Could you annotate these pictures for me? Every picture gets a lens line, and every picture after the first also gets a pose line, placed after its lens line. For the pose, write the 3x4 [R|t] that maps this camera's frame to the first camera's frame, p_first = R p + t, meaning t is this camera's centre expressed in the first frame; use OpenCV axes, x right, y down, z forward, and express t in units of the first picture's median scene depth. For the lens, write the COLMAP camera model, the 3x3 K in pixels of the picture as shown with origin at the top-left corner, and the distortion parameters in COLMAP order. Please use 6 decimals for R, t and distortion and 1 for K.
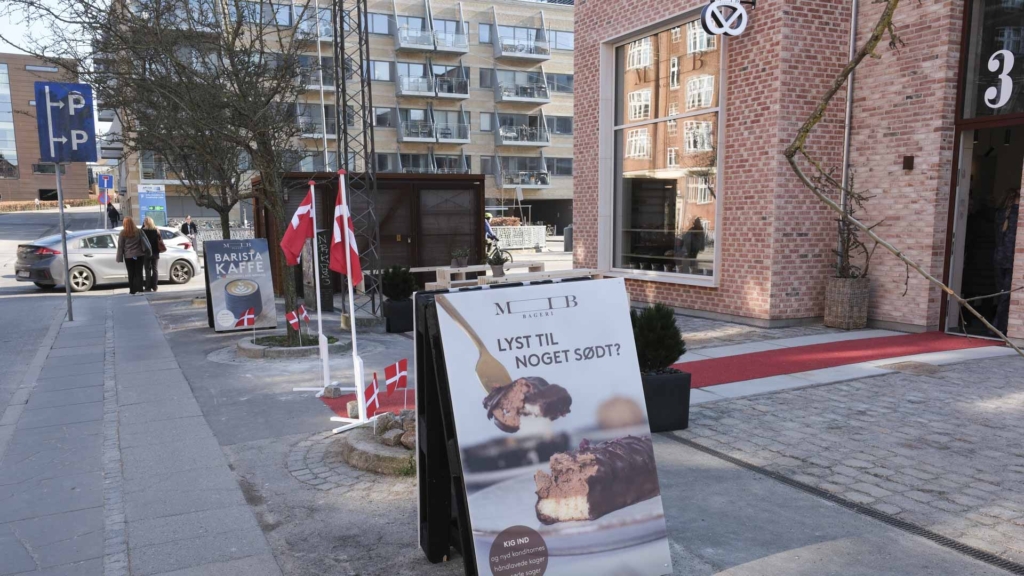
lens RADIAL K [[707.4, 0, 512.0], [0, 707.4, 288.0], [0, 0, 1]] dist [0.042016, -0.001339]
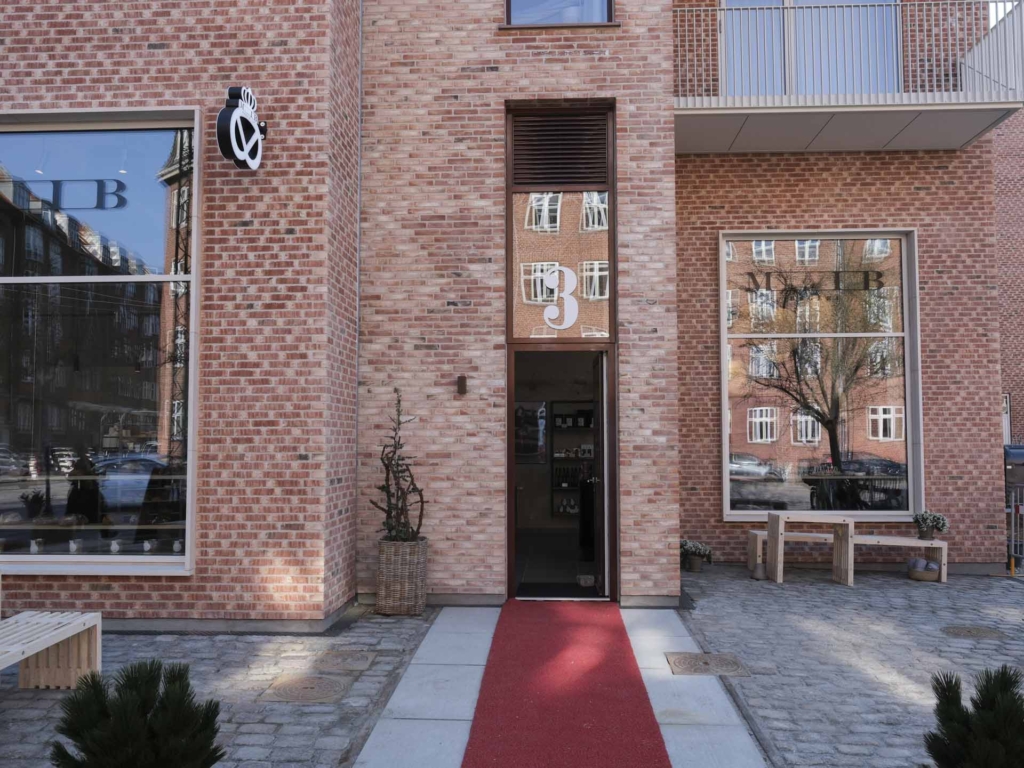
lens RADIAL K [[854.8, 0, 512.0], [0, 854.8, 384.0], [0, 0, 1]] dist [0.001330, -0.007037]
pose [[0.531505, 0.057133, 0.845126, -0.197286], [0.087041, 0.988757, -0.121583, -0.054356], [-0.842571, 0.138183, 0.520557, 0.444955]]
